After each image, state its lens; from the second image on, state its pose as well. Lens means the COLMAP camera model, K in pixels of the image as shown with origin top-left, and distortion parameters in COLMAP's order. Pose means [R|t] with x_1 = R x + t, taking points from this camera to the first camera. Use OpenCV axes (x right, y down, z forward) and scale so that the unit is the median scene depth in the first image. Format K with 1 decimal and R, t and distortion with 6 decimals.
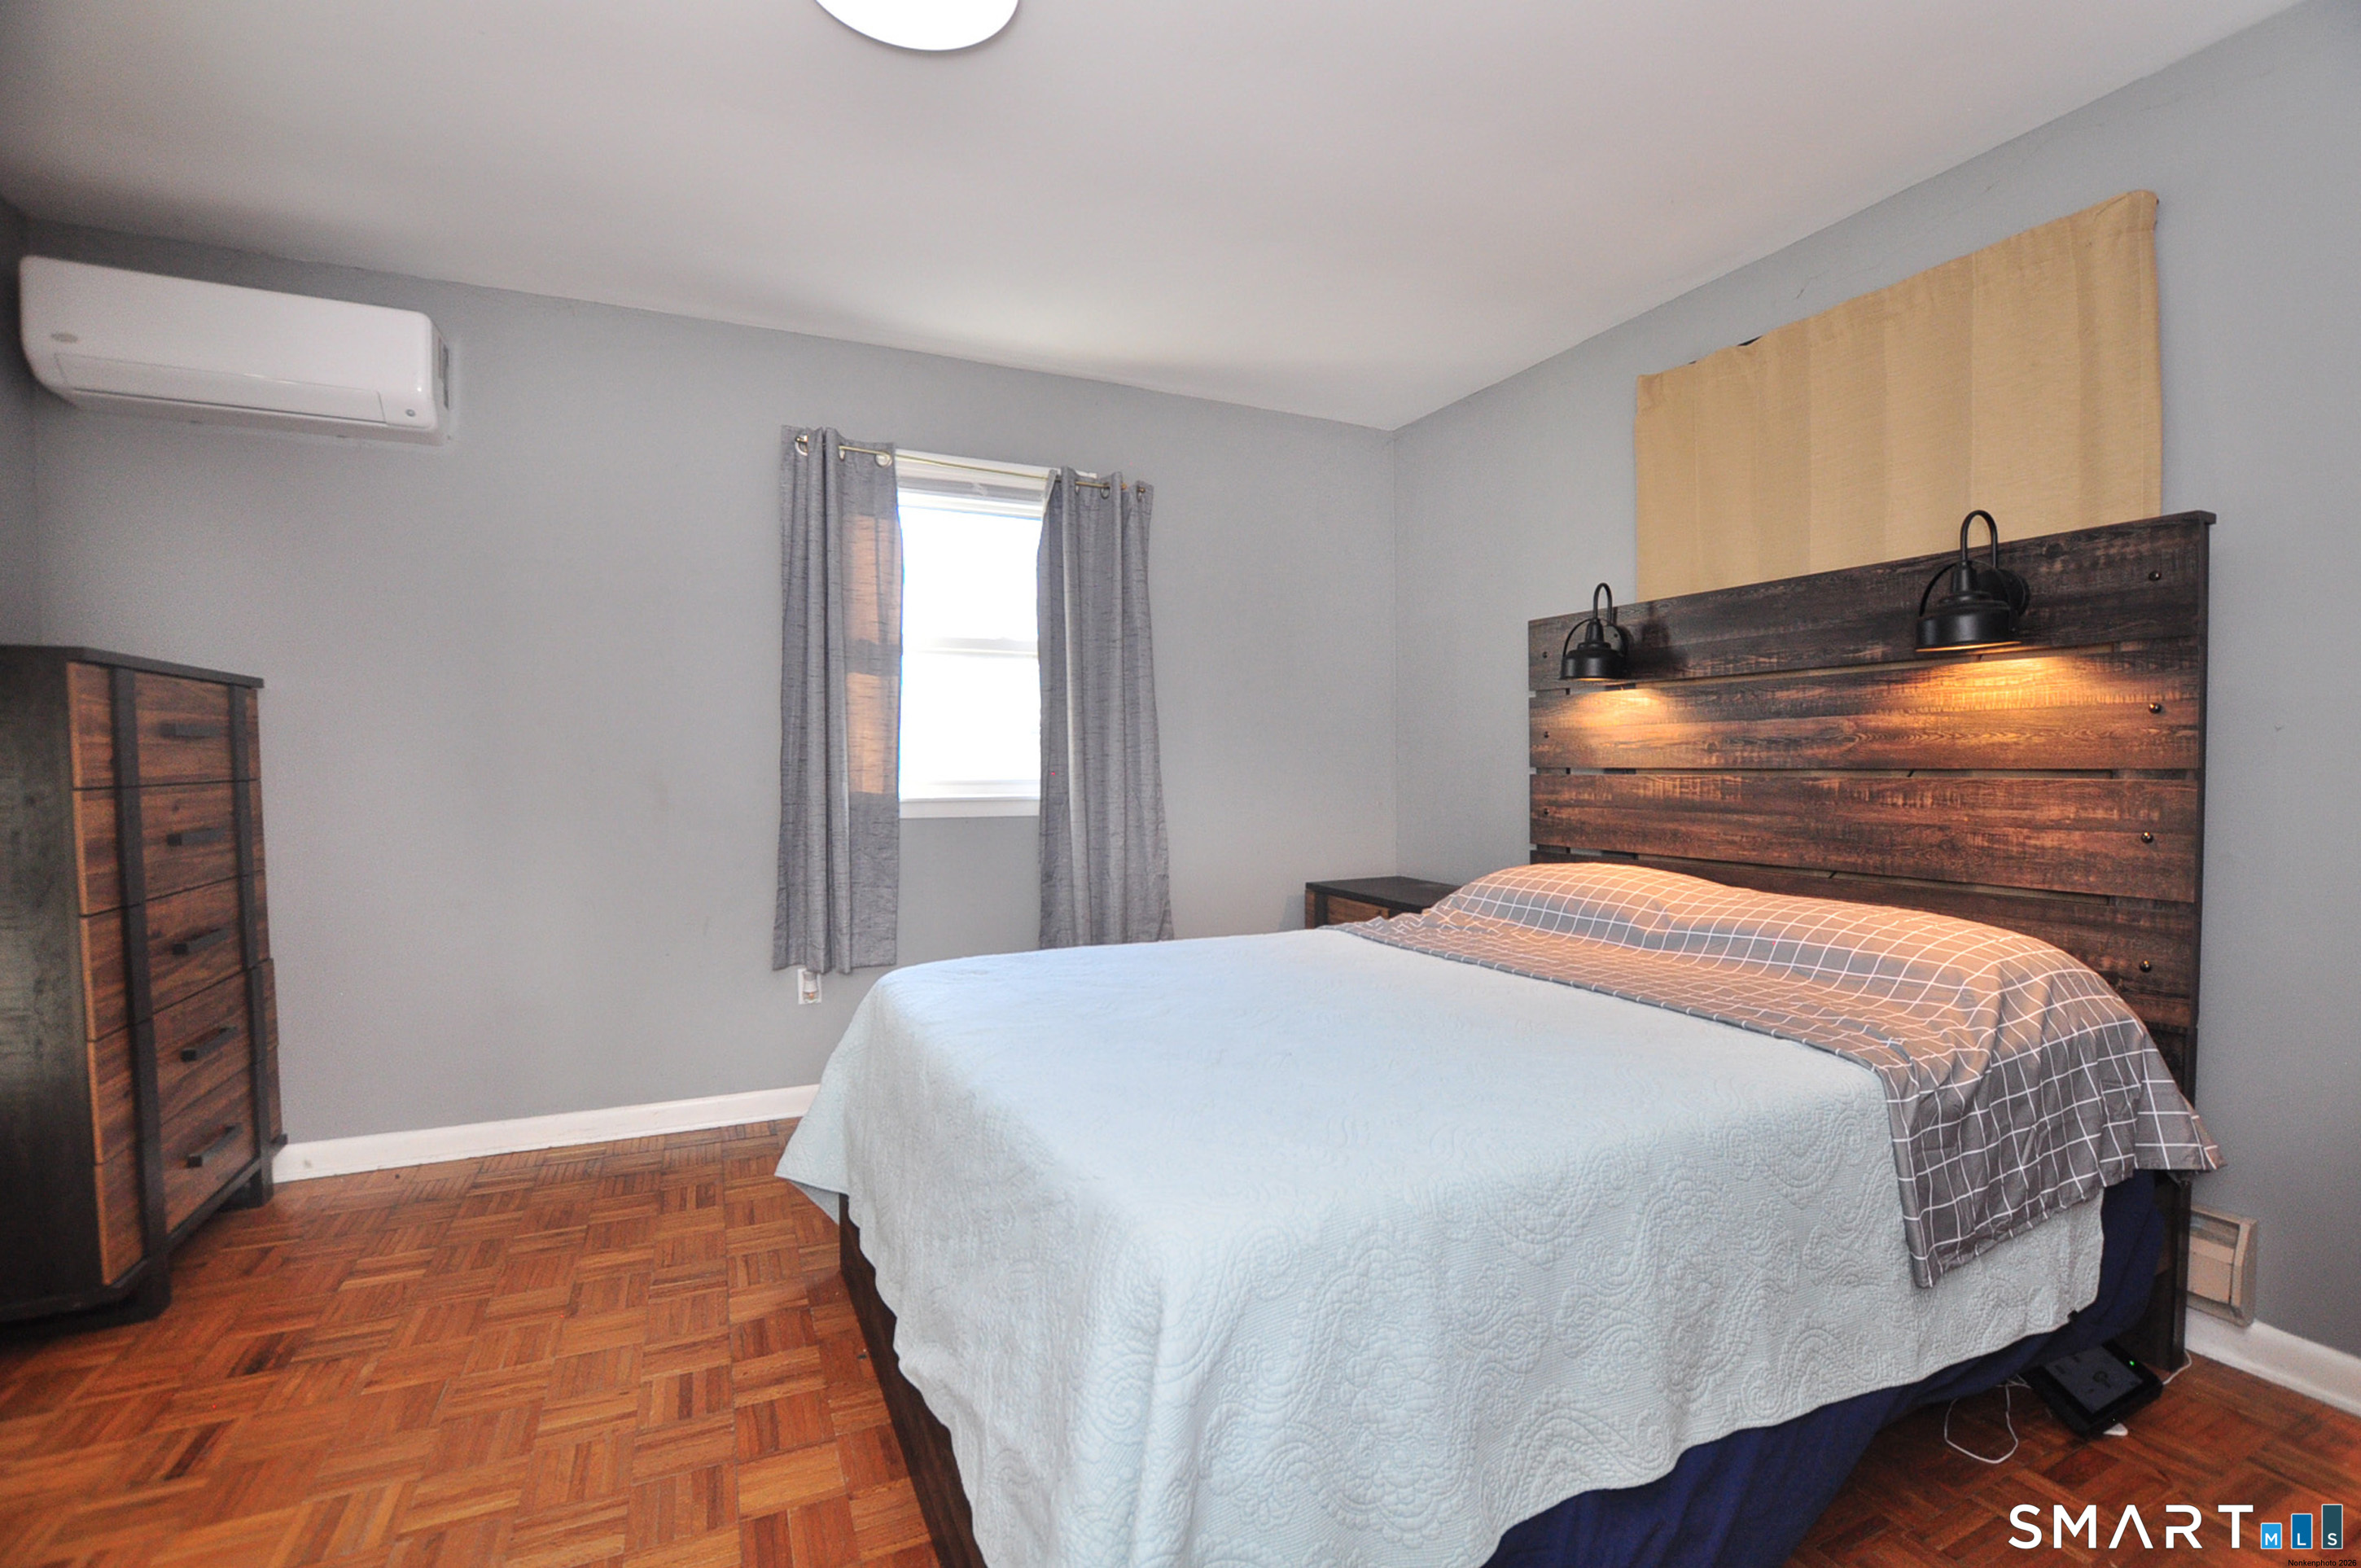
lens RADIAL K [[1074.0, 0, 1181.3], [0, 1074.0, 772.8], [0, 0, 1]] dist [-0.019039, 0.000861]
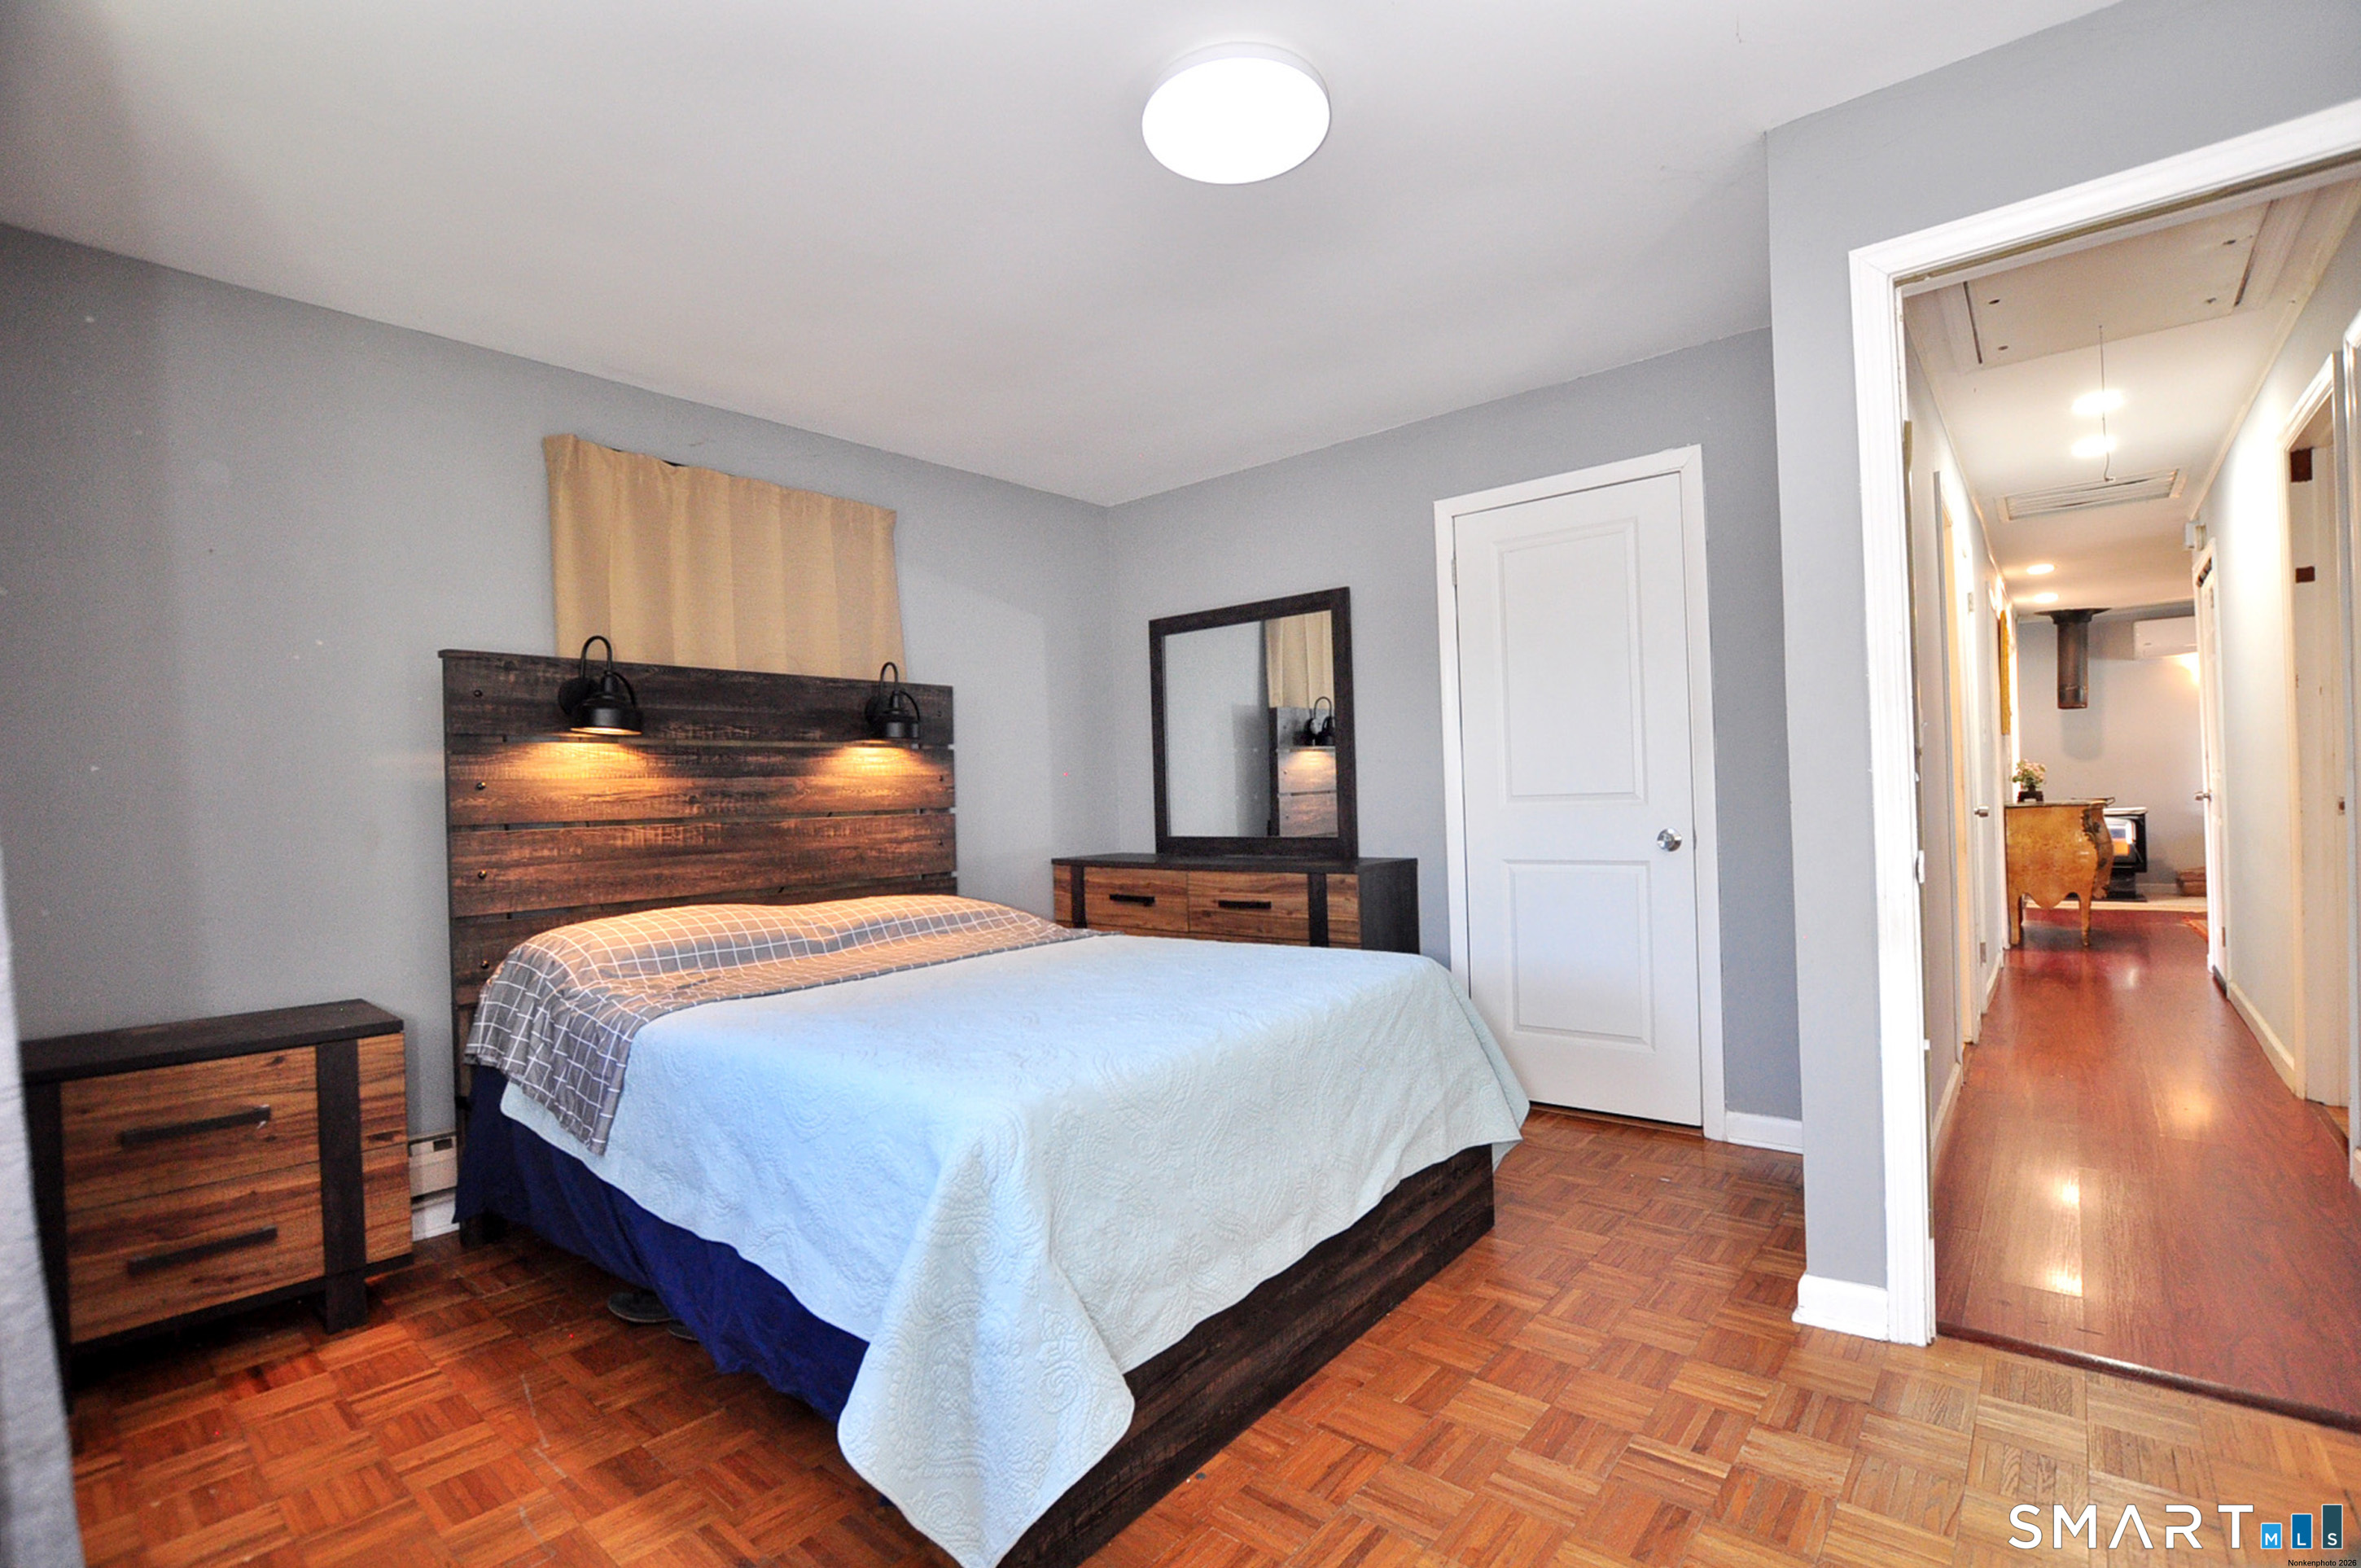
lens RADIAL K [[1074.0, 0, 1188.5], [0, 1074.0, 800.2], [0, 0, 1]] dist [-0.019039, 0.000861]
pose [[-0.425688, 0.003195, 0.904864, -0.847446], [0.032364, 0.999408, 0.011696, -0.020223], [-0.904291, 0.034264, -0.425539, 1.064125]]
